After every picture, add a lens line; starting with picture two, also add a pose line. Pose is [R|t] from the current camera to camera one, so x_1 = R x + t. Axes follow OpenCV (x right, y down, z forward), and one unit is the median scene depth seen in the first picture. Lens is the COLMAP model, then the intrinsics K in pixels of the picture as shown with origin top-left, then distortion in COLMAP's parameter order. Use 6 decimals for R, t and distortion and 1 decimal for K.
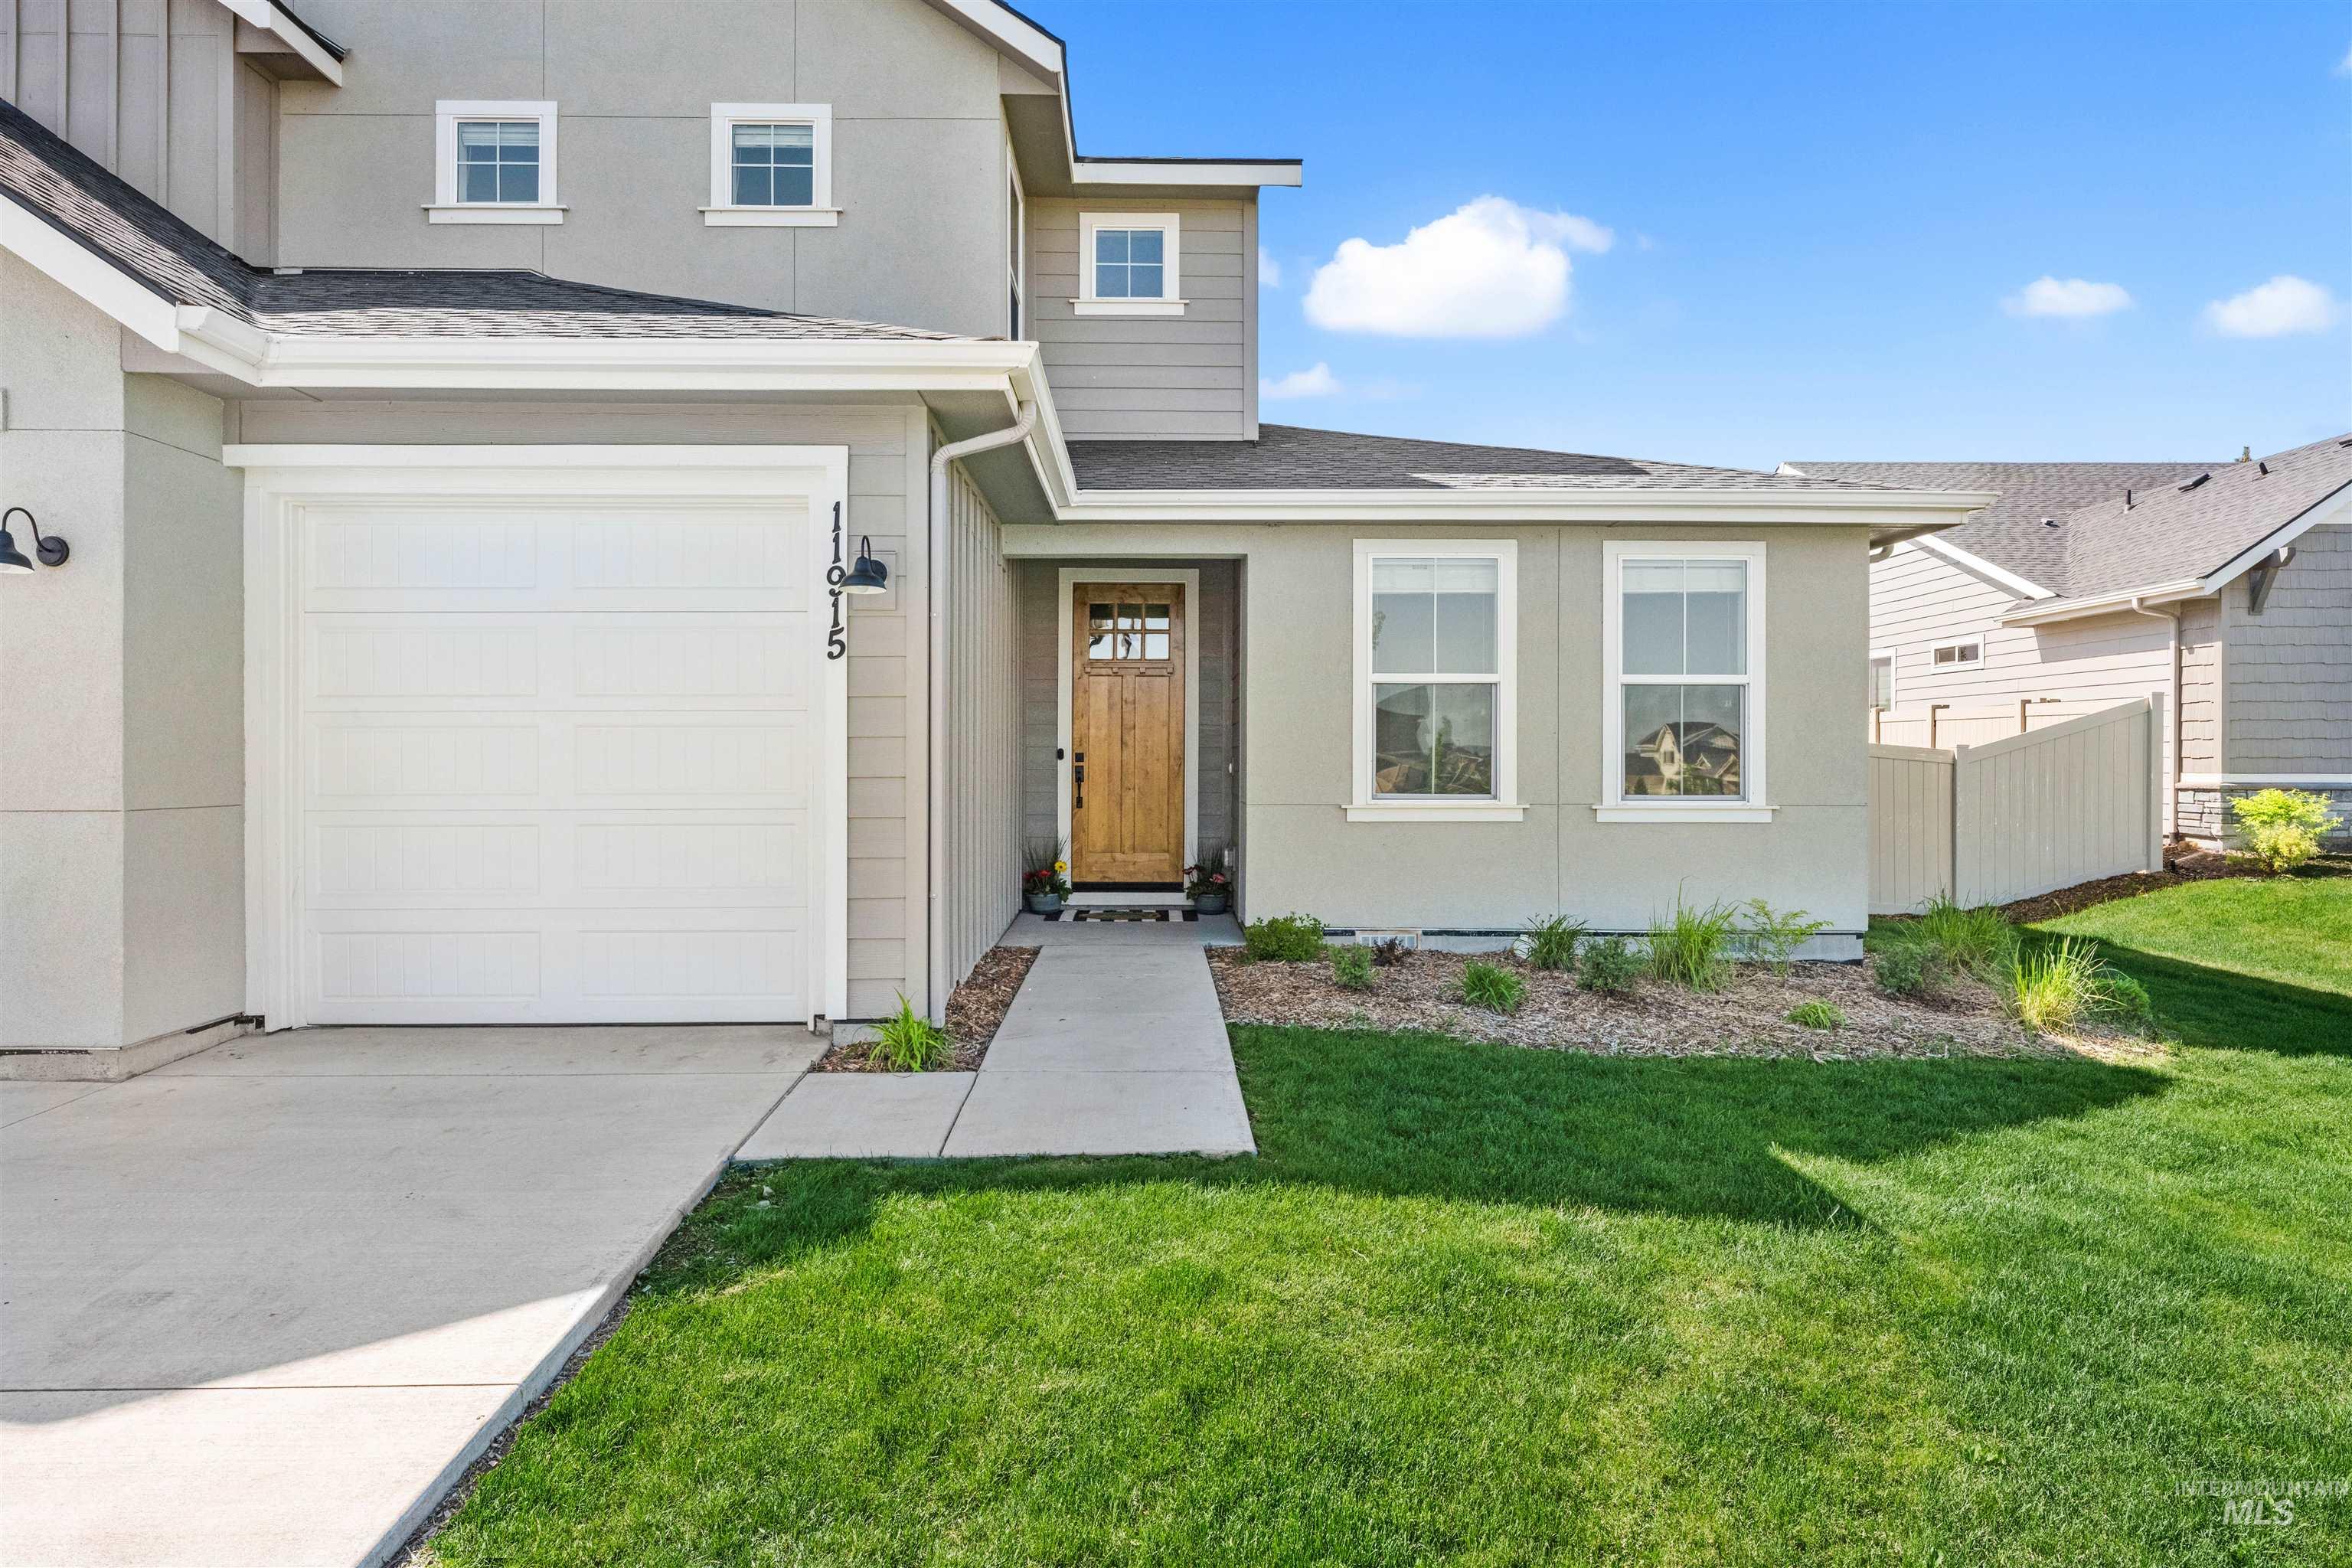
lens RADIAL K [[1343.1, 0, 1172.3], [0, 1343.1, 777.8], [0, 0, 1]] dist [-0.003575, -0.001714]
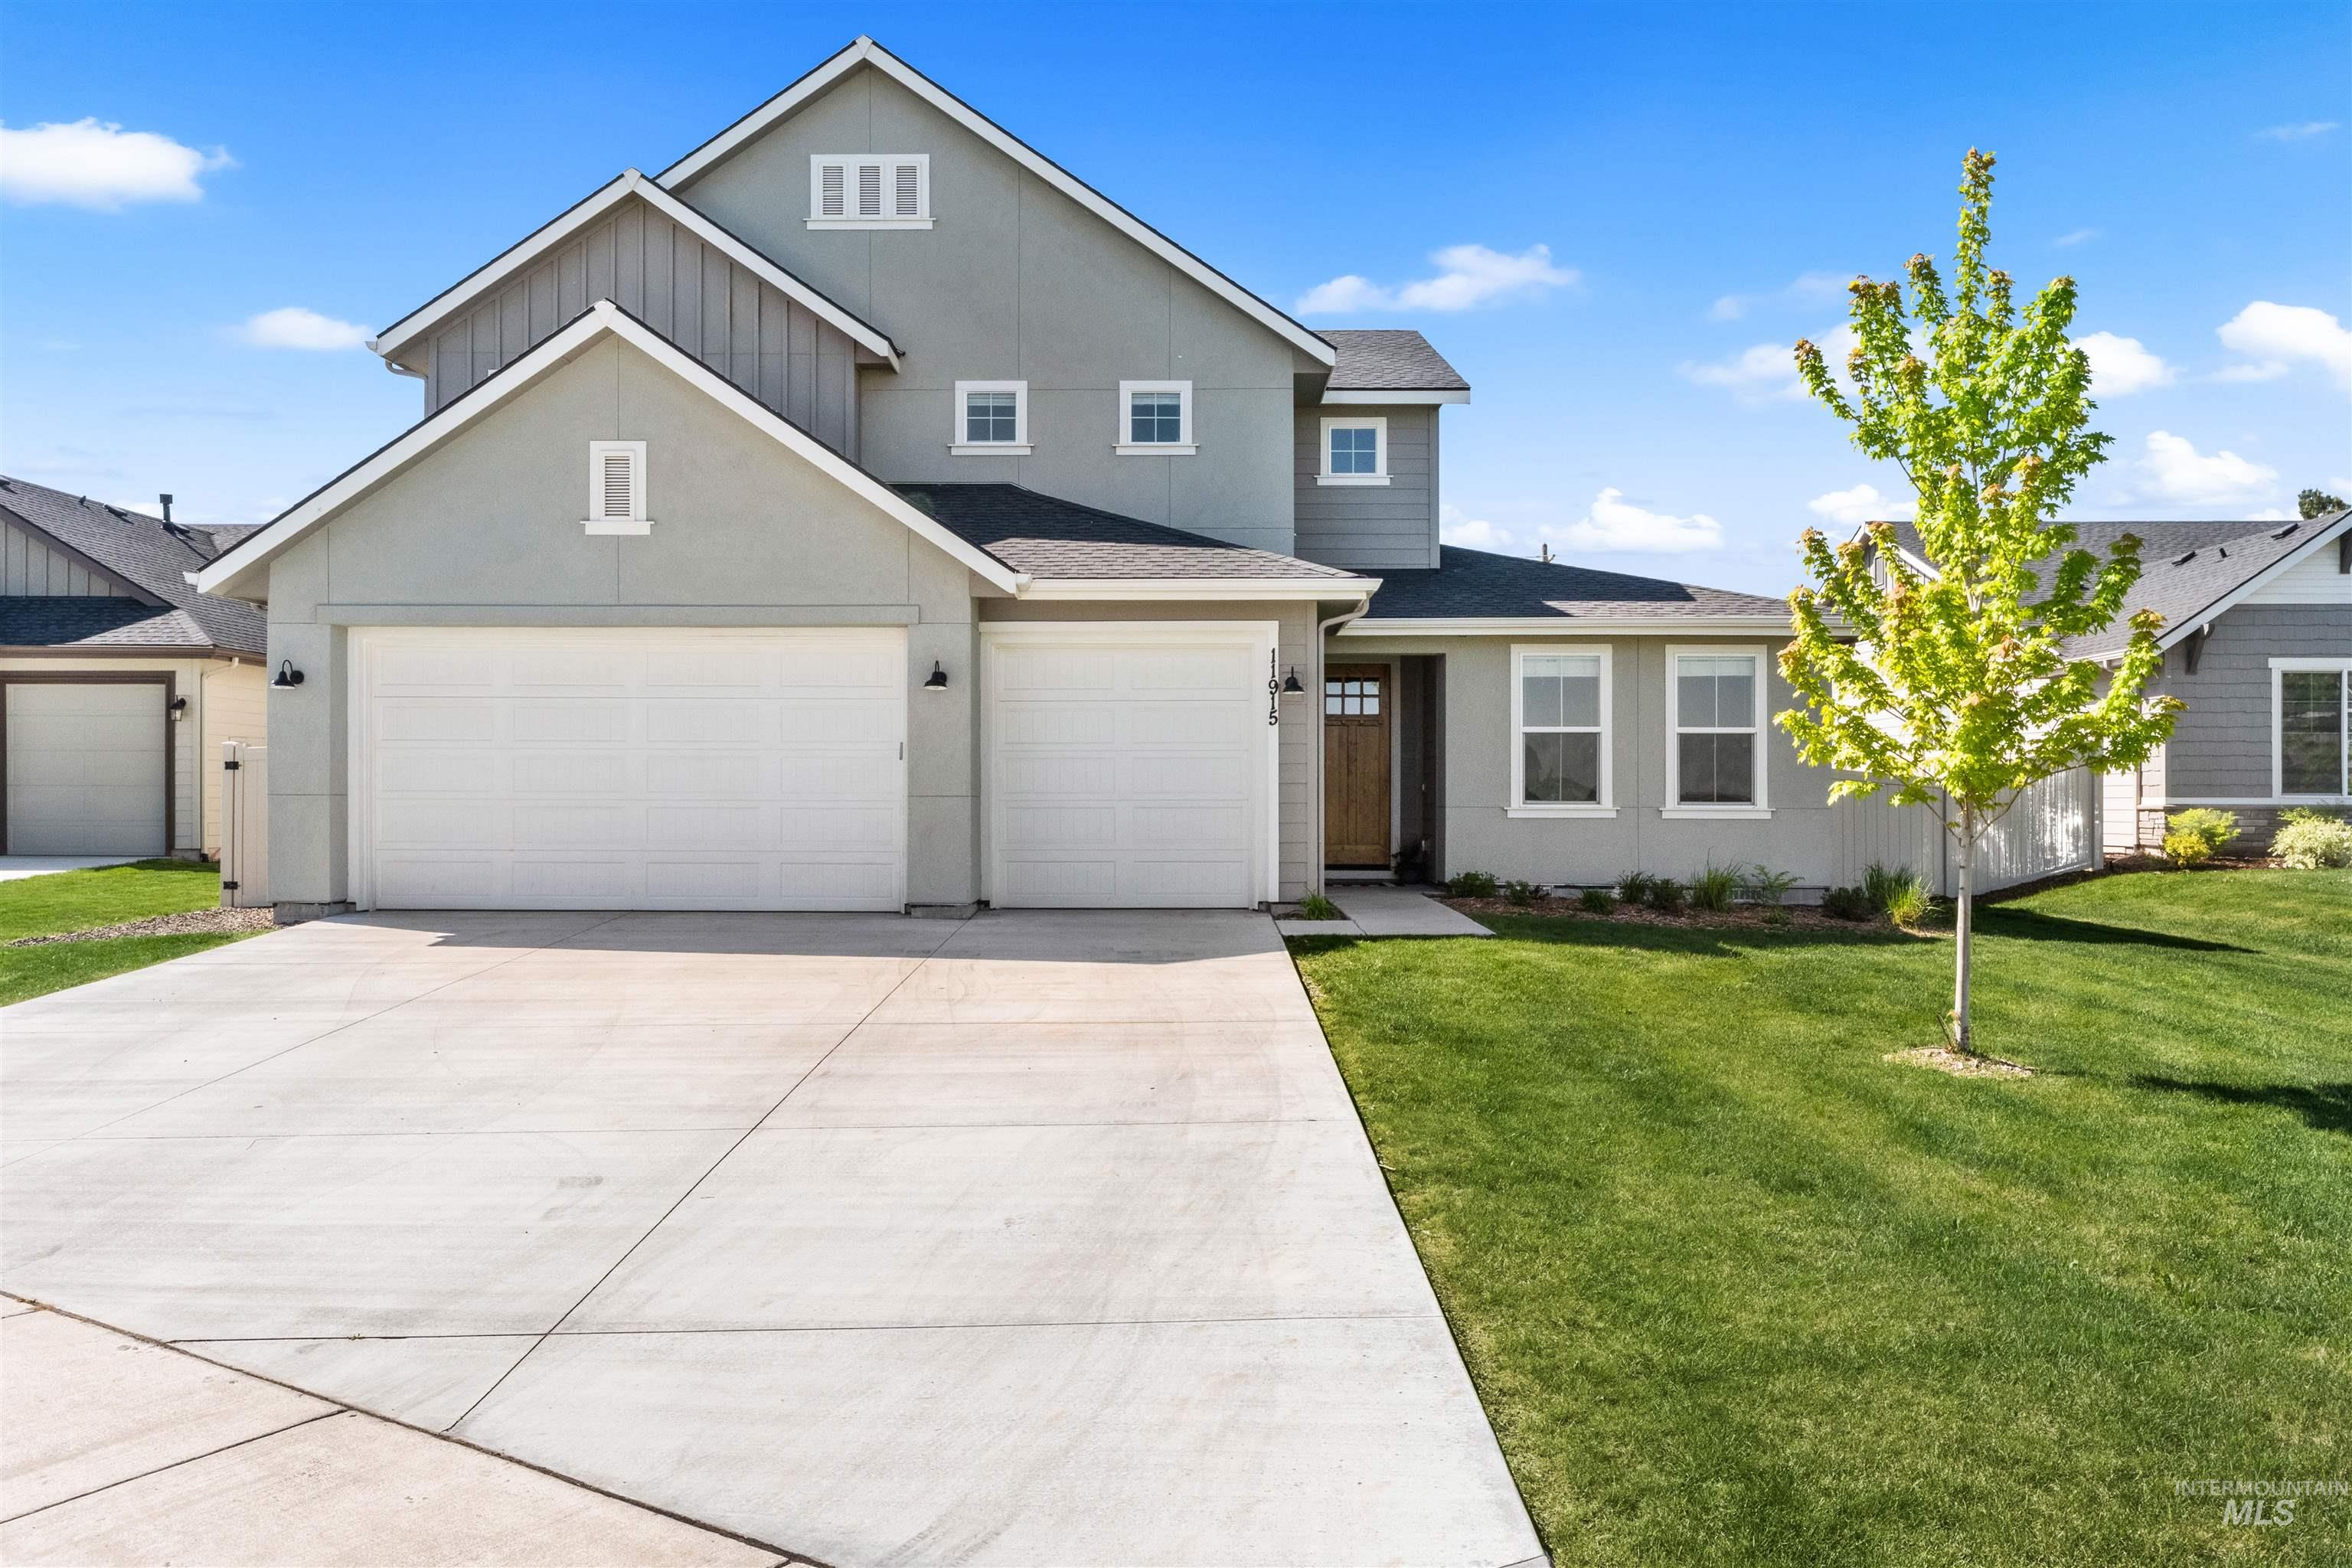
lens RADIAL K [[1646.7, 0, 1180.3], [0, 1646.7, 785.1], [0, 0, 1]] dist [-0.007586, -0.002728]
pose [[0.999829, 0.001449, -0.018454, -0.228817], [-0.001896, 0.999704, -0.024242, 0.042064], [0.018414, 0.024273, 0.999536, -0.998067]]
